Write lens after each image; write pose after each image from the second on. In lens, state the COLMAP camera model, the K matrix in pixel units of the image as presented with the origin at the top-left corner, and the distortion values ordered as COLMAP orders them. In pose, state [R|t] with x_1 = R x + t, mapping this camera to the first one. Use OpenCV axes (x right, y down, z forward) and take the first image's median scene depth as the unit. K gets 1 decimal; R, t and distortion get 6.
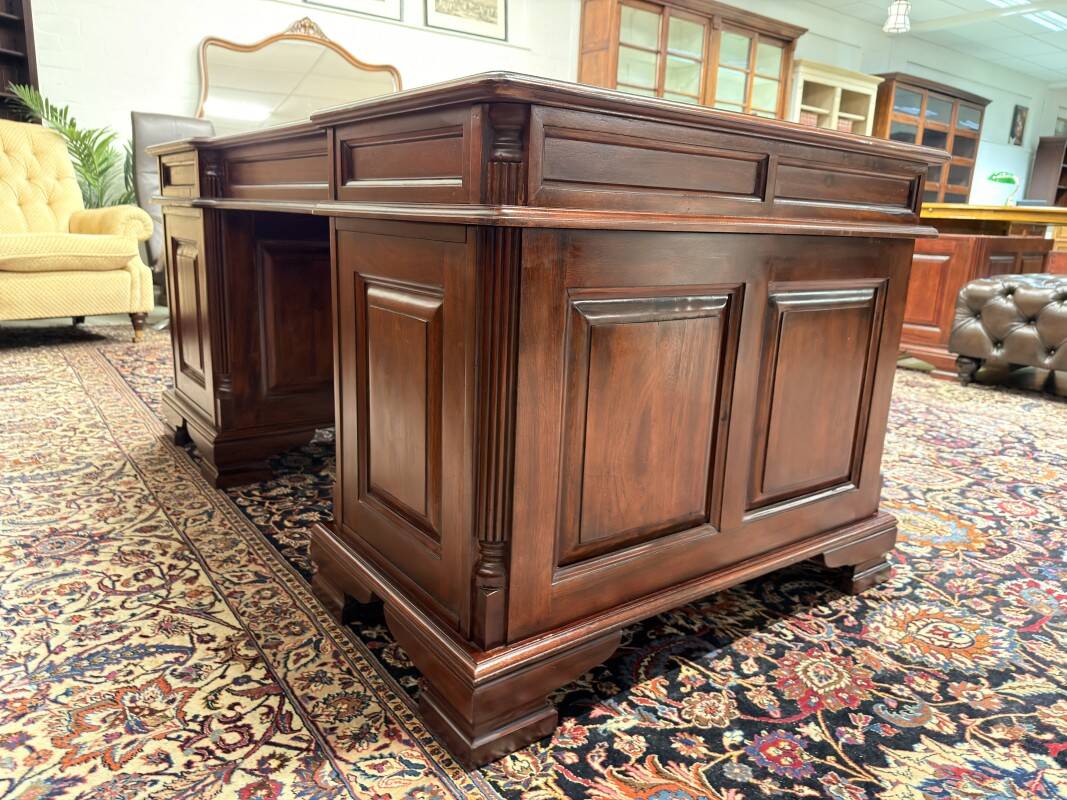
lens RADIAL K [[760.6, 0, 533.5], [0, 760.6, 400.0], [0, 0, 1]] dist [0.012221, -0.020956]
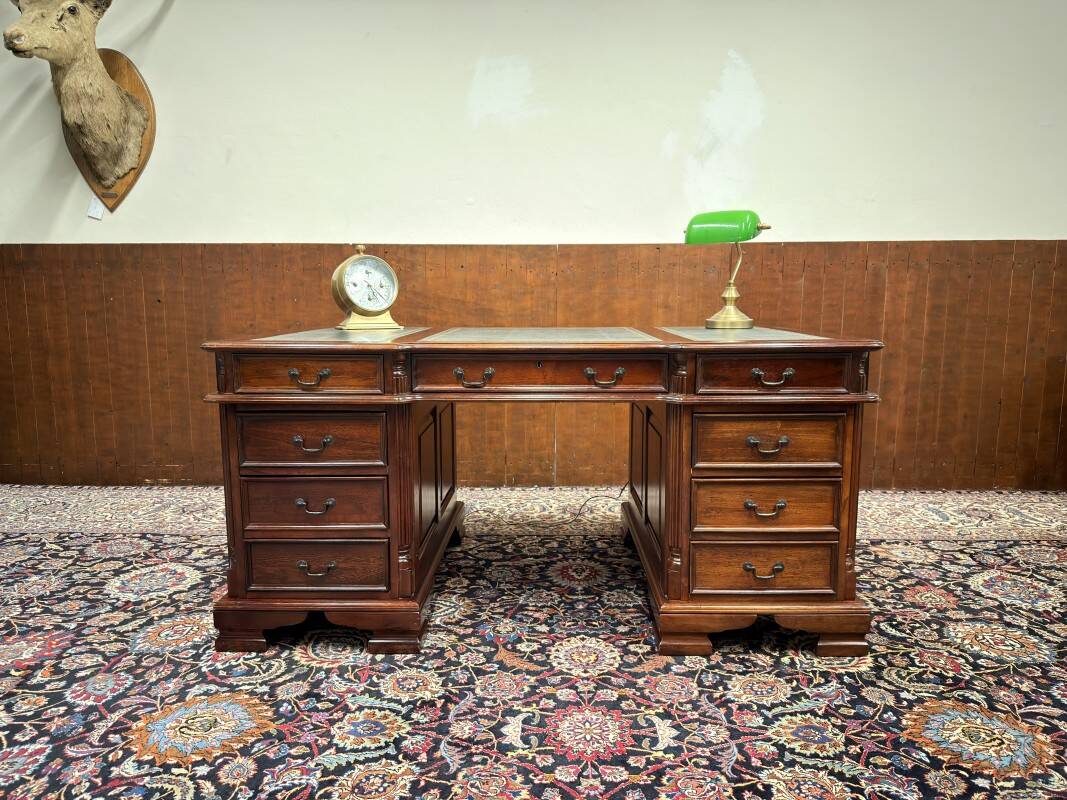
lens RADIAL K [[754.2, 0, 533.5], [0, 754.2, 400.0], [0, 0, 1]] dist [0.053141, -0.083887]
pose [[-0.616651, 0.075638, -0.783595, 1.376973], [-0.204061, 0.945994, 0.251900, -0.764193], [0.760329, 0.315235, -0.567914, 2.477689]]
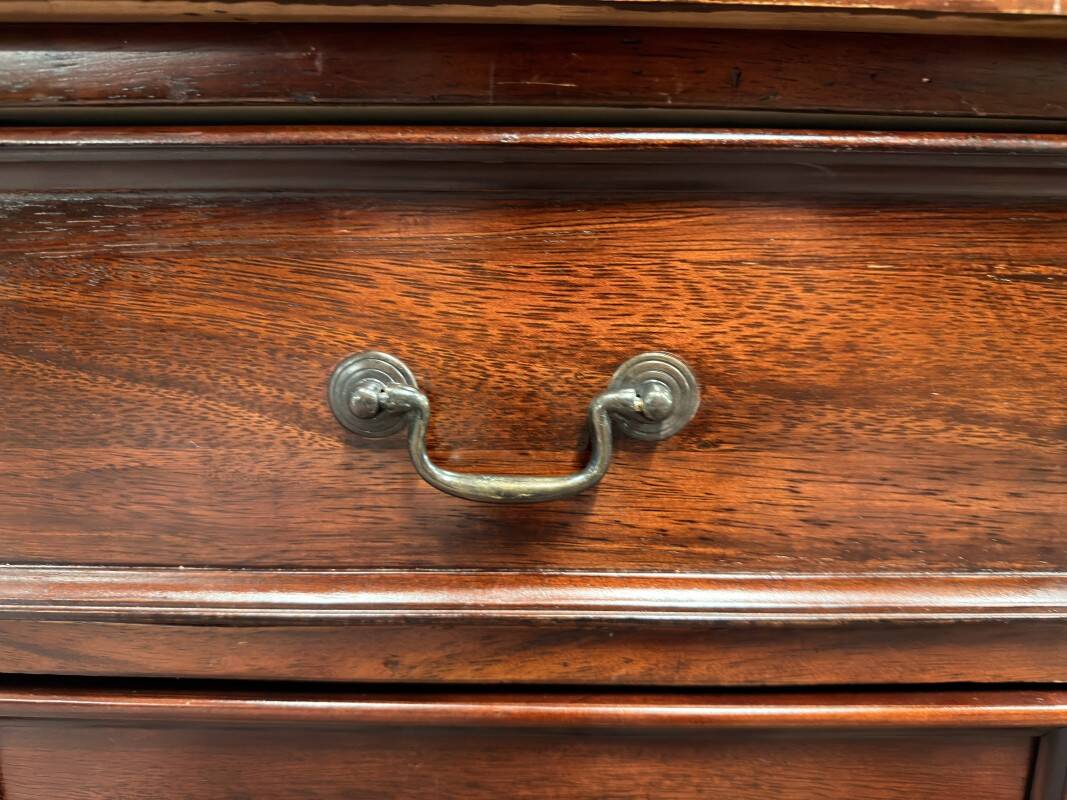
lens RADIAL K [[761.2, 0, 530.2], [0, 761.2, 398.2], [0, 0, 1]] dist [0.000534, -0.005125]
pose [[-0.608025, 0.126370, -0.783796, 0.572919], [-0.217013, 0.923198, 0.317192, -0.253824], [0.763682, 0.362955, -0.533904, 1.365117]]
